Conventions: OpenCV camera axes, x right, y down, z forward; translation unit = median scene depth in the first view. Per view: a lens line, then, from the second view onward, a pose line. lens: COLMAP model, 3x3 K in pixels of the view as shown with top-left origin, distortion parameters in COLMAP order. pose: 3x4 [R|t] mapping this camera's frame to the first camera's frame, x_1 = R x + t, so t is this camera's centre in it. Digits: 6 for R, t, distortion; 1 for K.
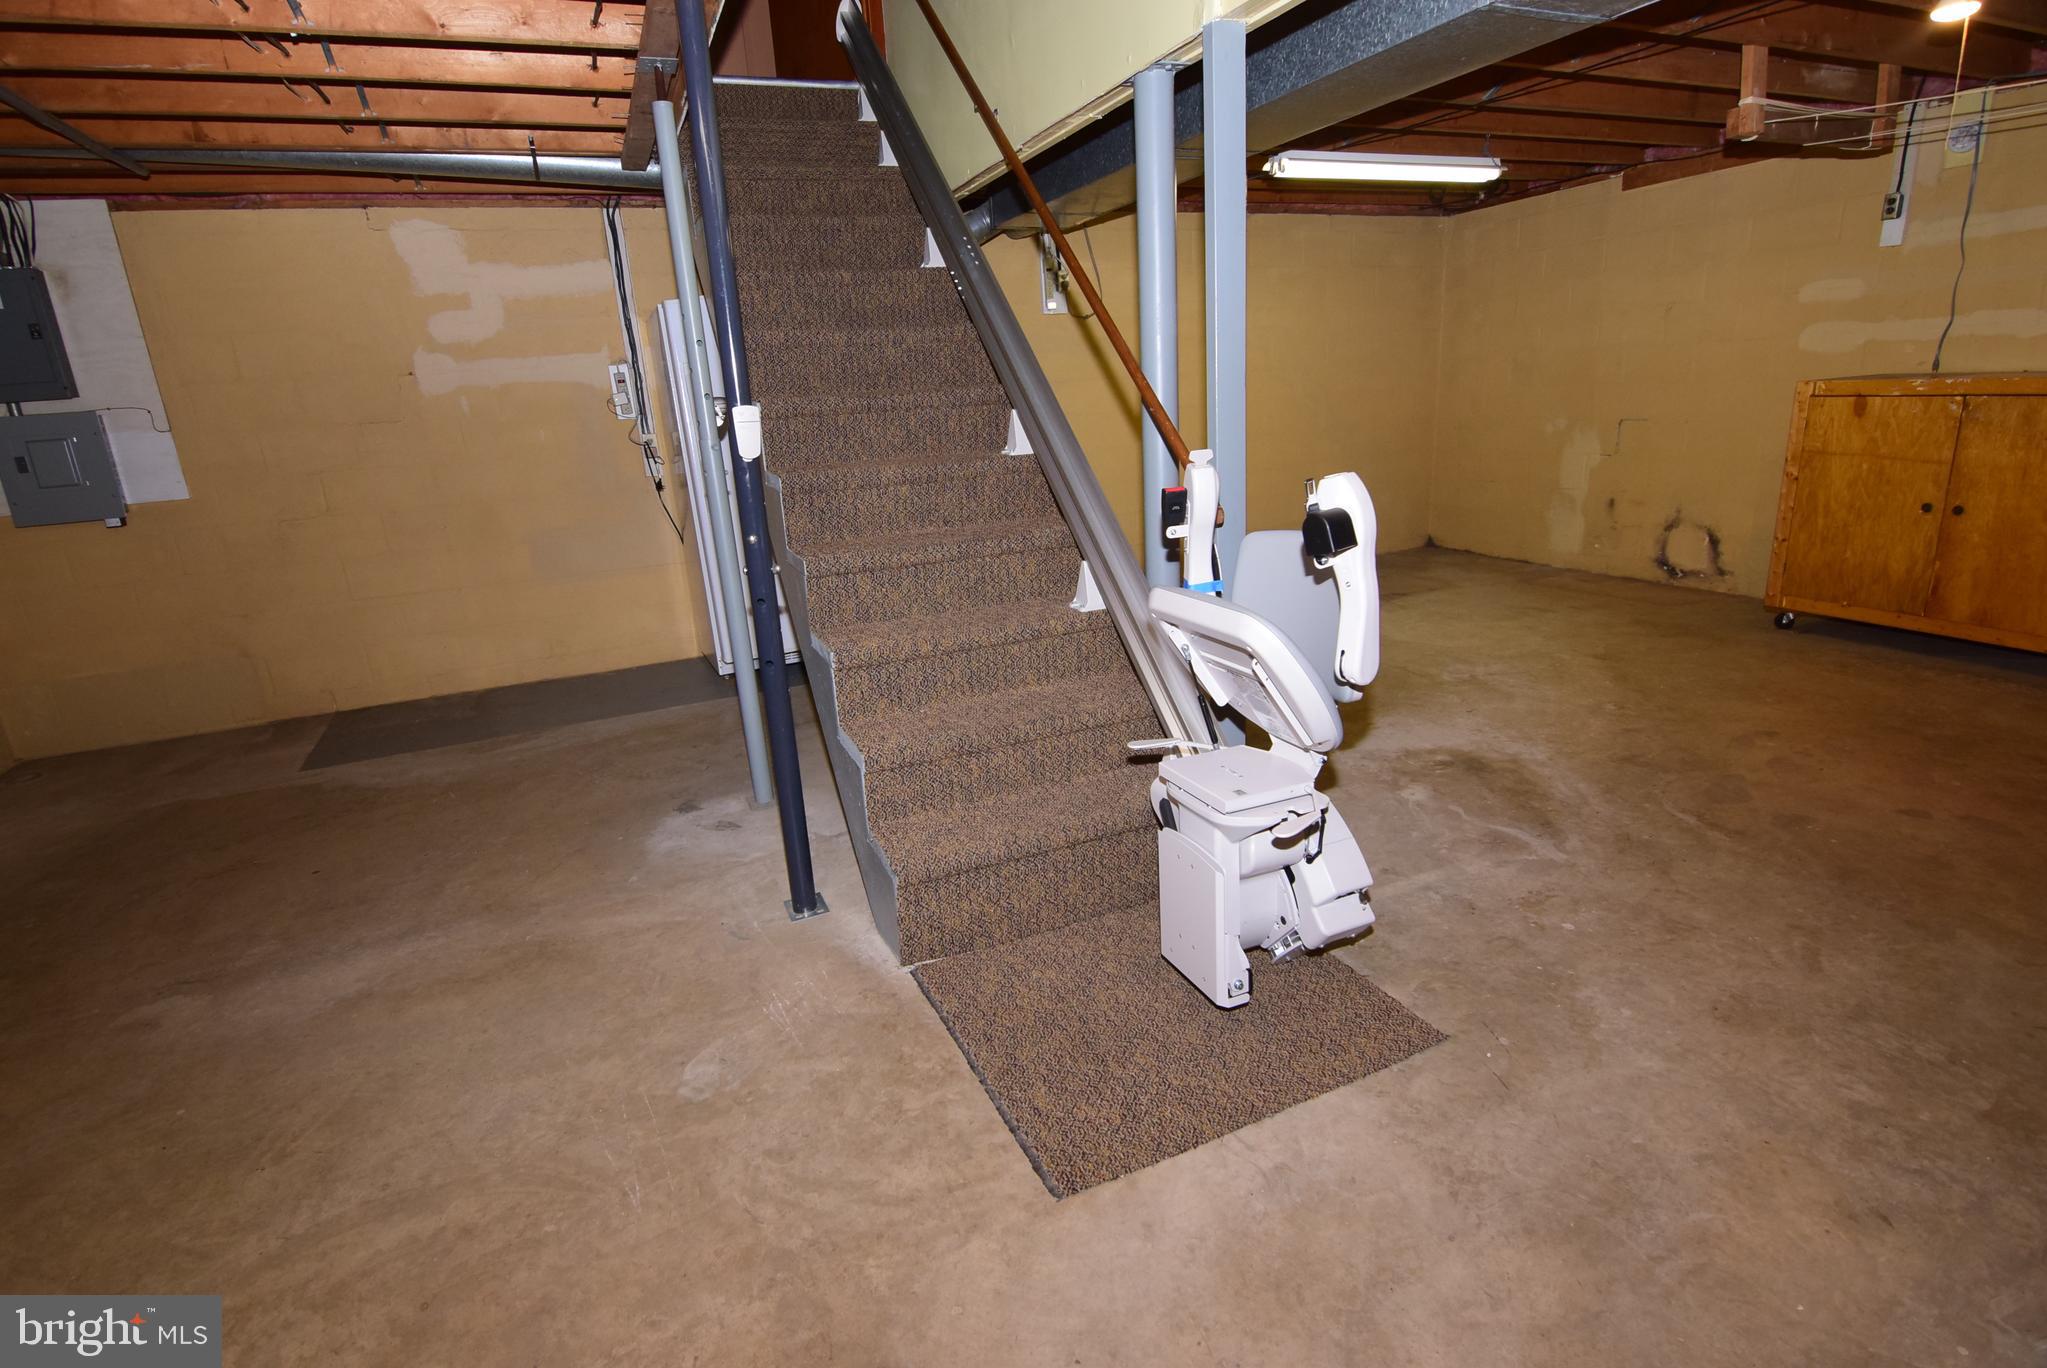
lens RADIAL K [[1008.2, 0, 1023.5], [0, 1008.2, 684.0], [0, 0, 1]] dist [0.003680, -0.011567]
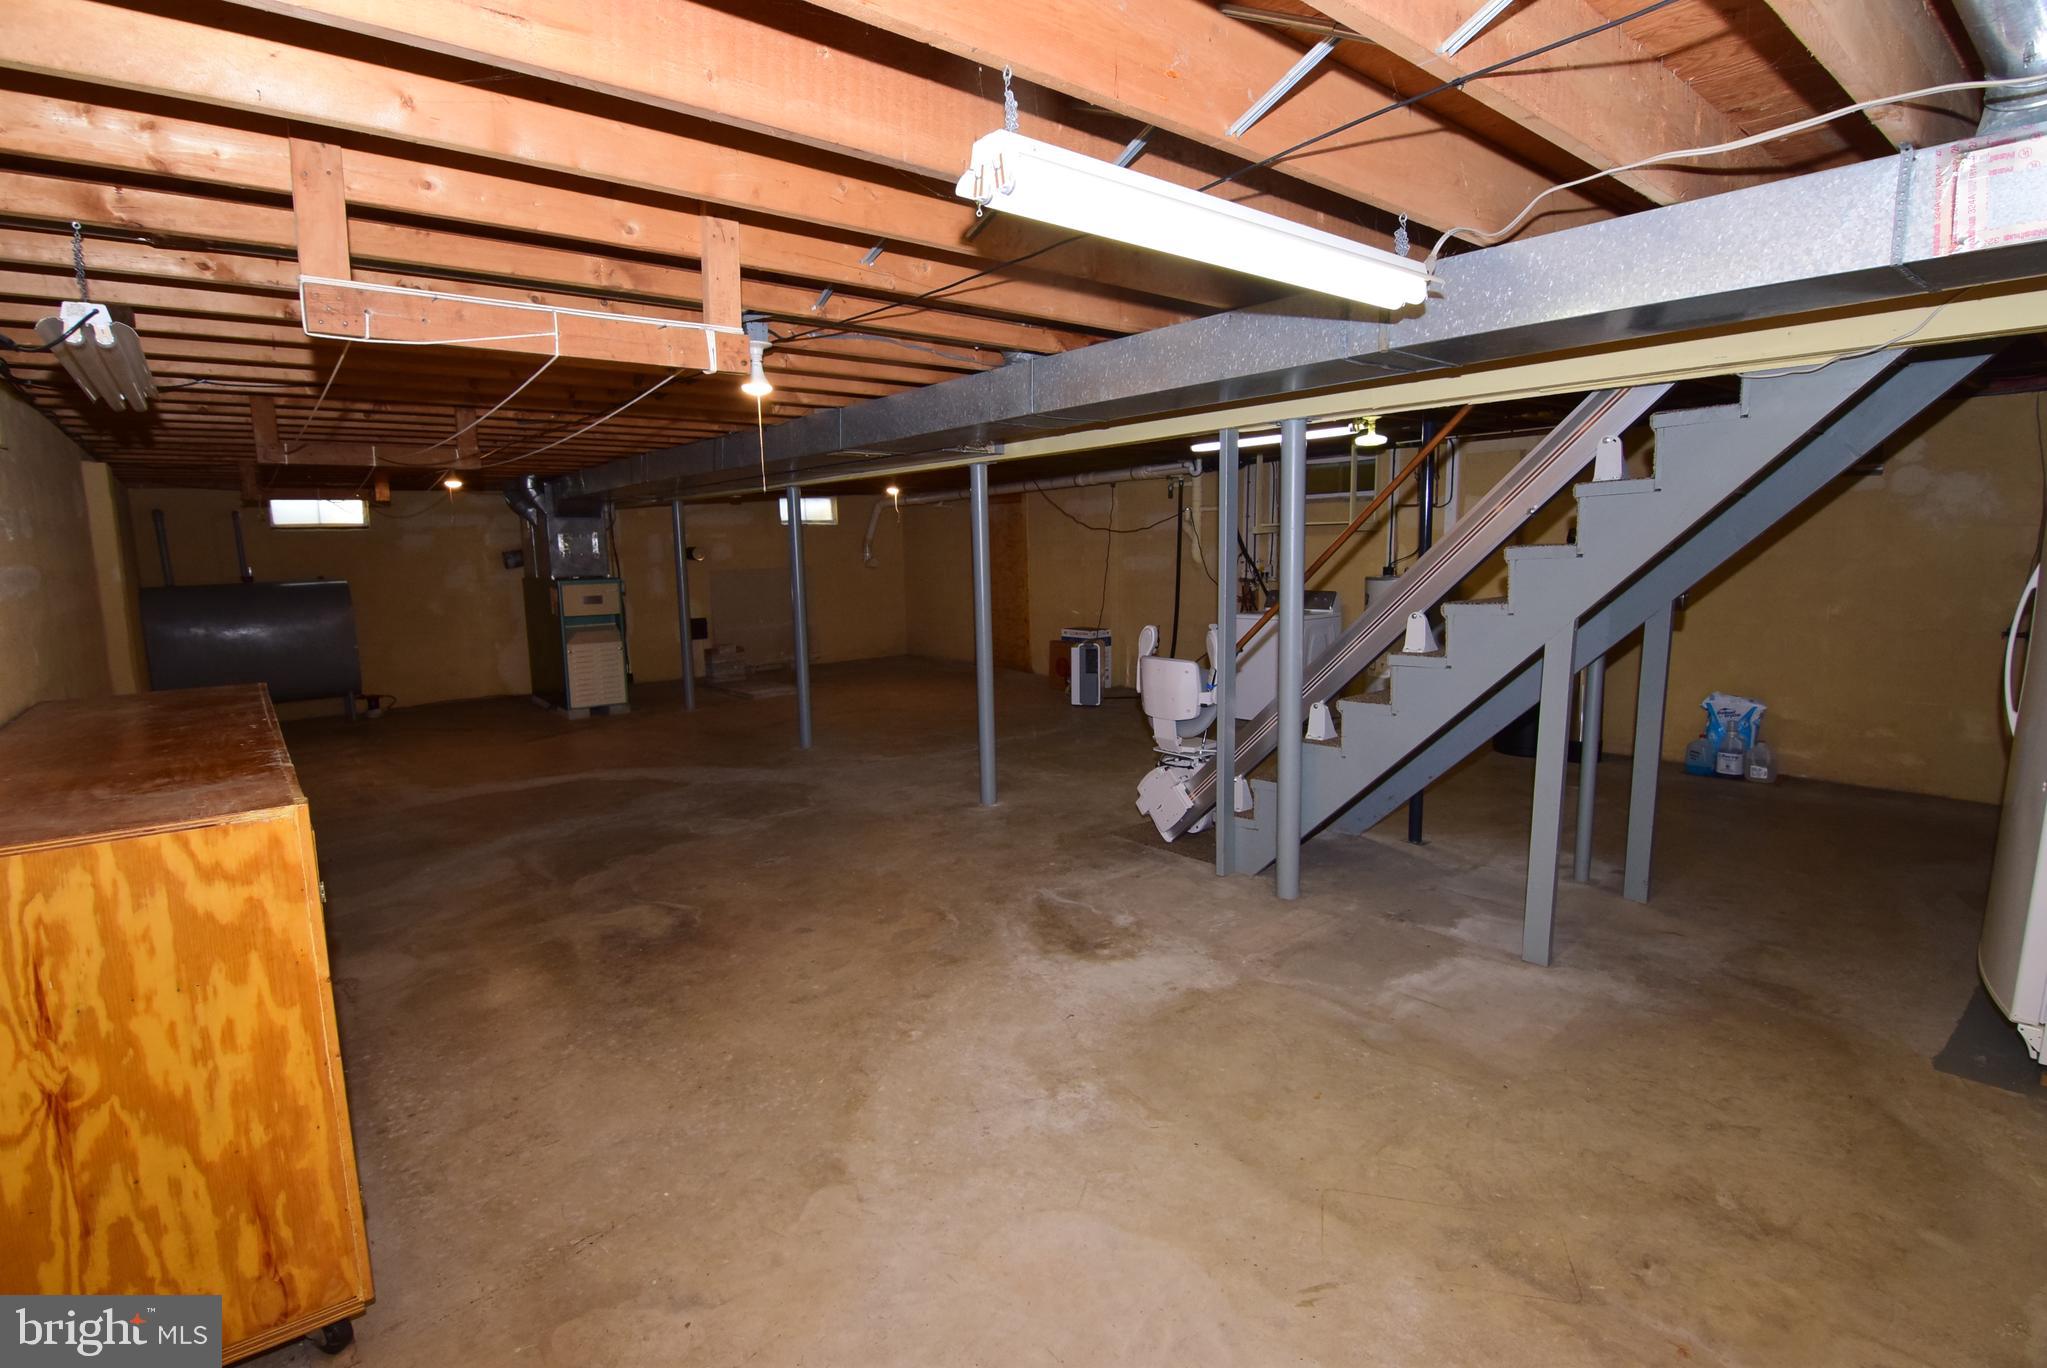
lens RADIAL K [[982.6, 0, 1023.5], [0, 982.6, 684.0], [0, 0, 1]] dist [-0.003557, -0.011519]
pose [[-0.959639, 0.115330, -0.256499, 0.775312], [-0.003610, 0.906921, 0.421285, -0.686502], [0.281211, 0.405207, -0.869901, 1.874459]]
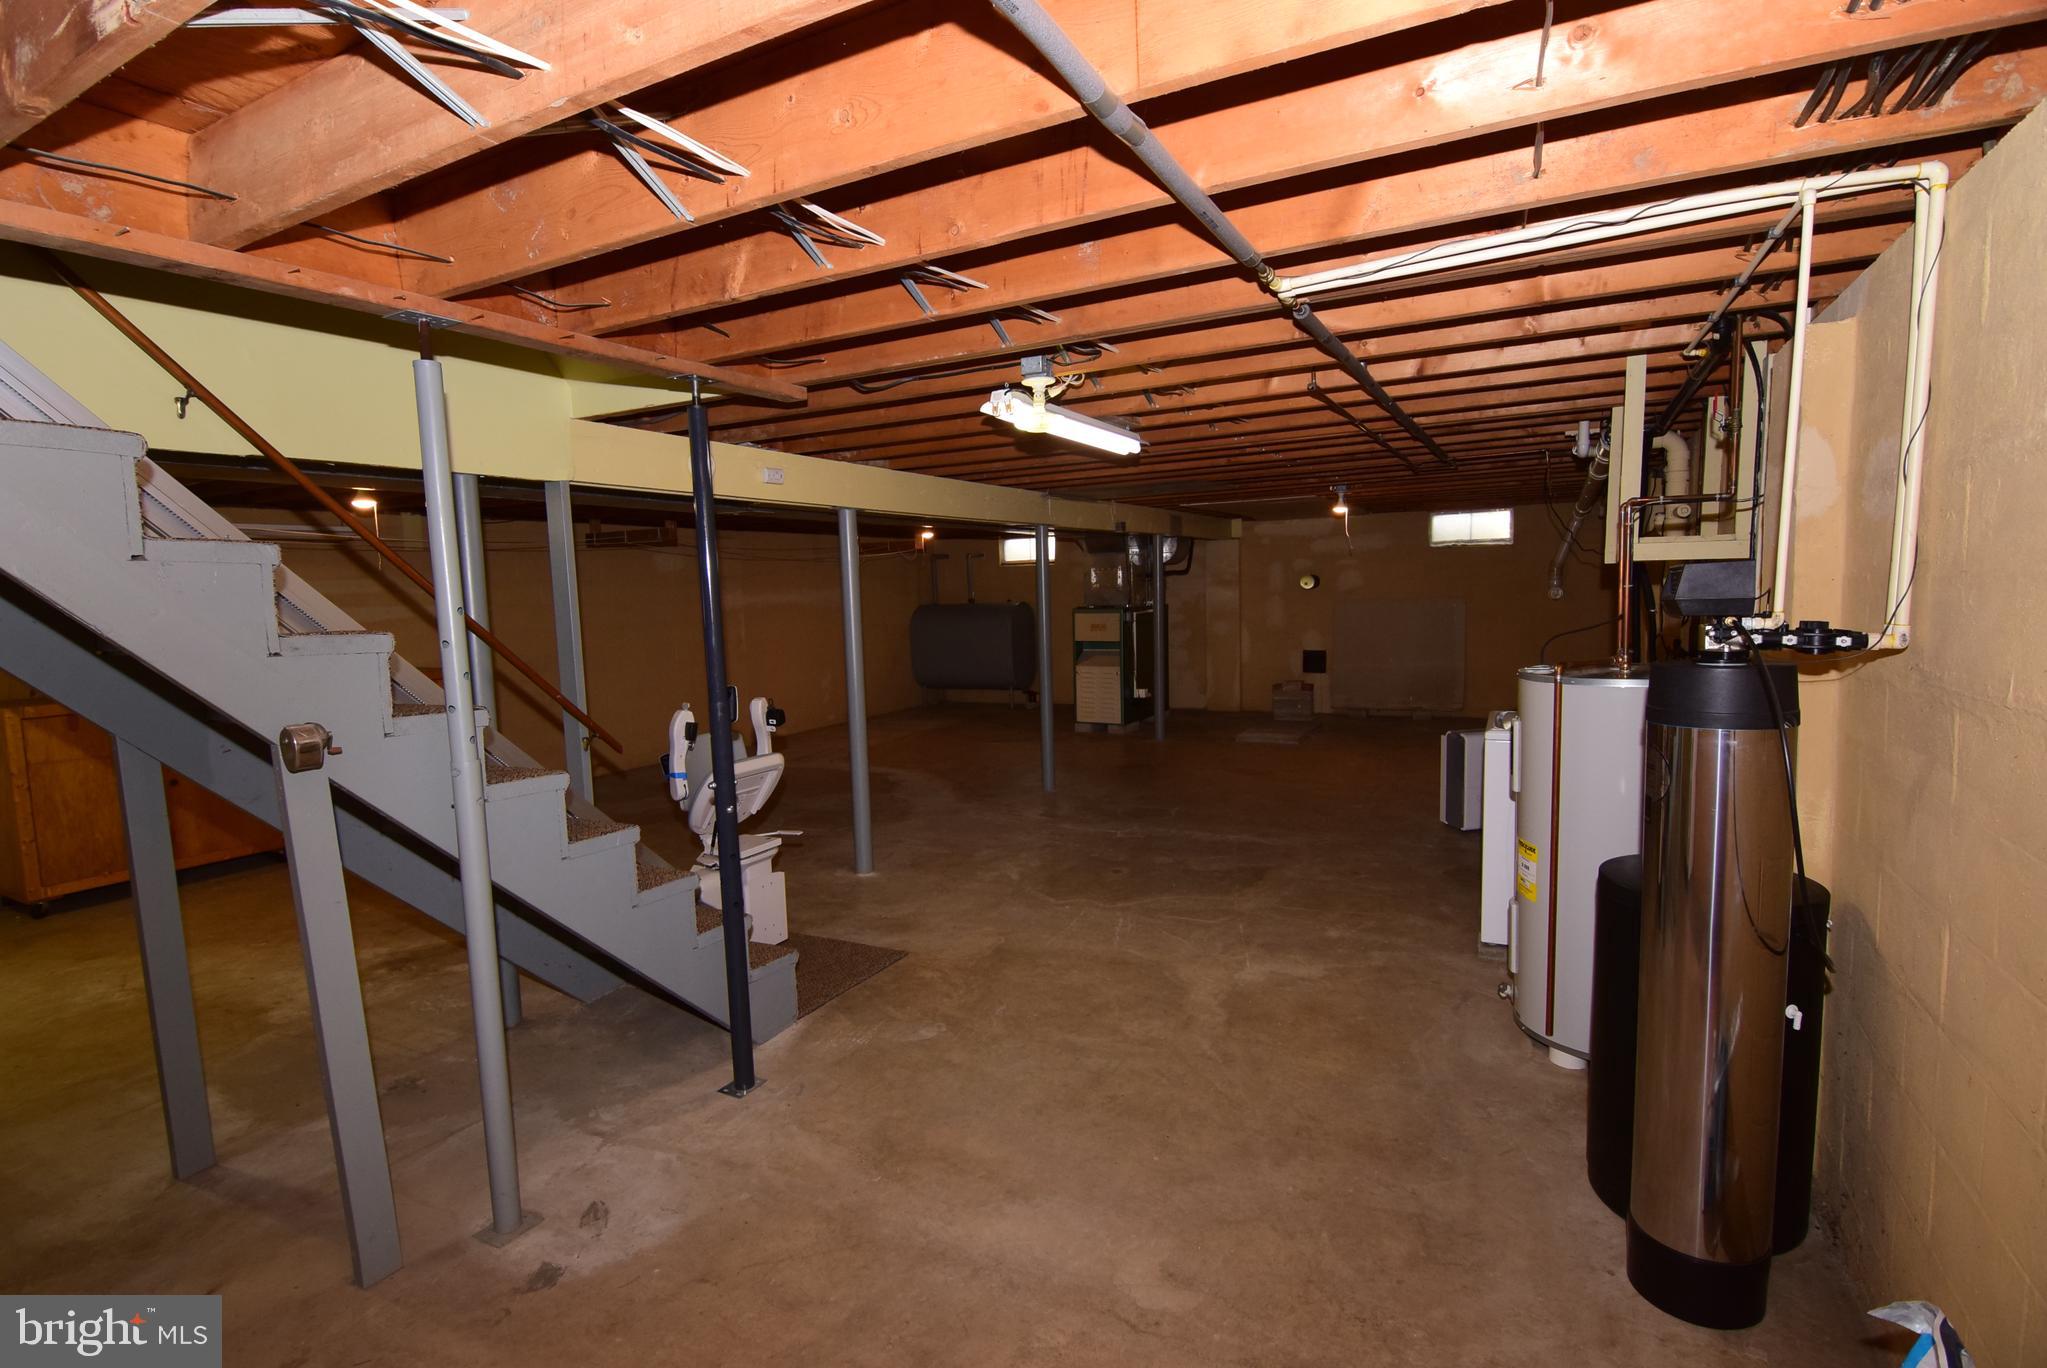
lens RADIAL K [[982.6, 0, 1023.5], [0, 982.6, 684.0], [0, 0, 1]] dist [-0.003557, -0.011519]
pose [[-0.623536, -0.003426, 0.781787, -1.098131], [0.283172, 0.931099, 0.229932, -0.331272], [-0.728709, 0.364751, -0.579604, 1.026866]]
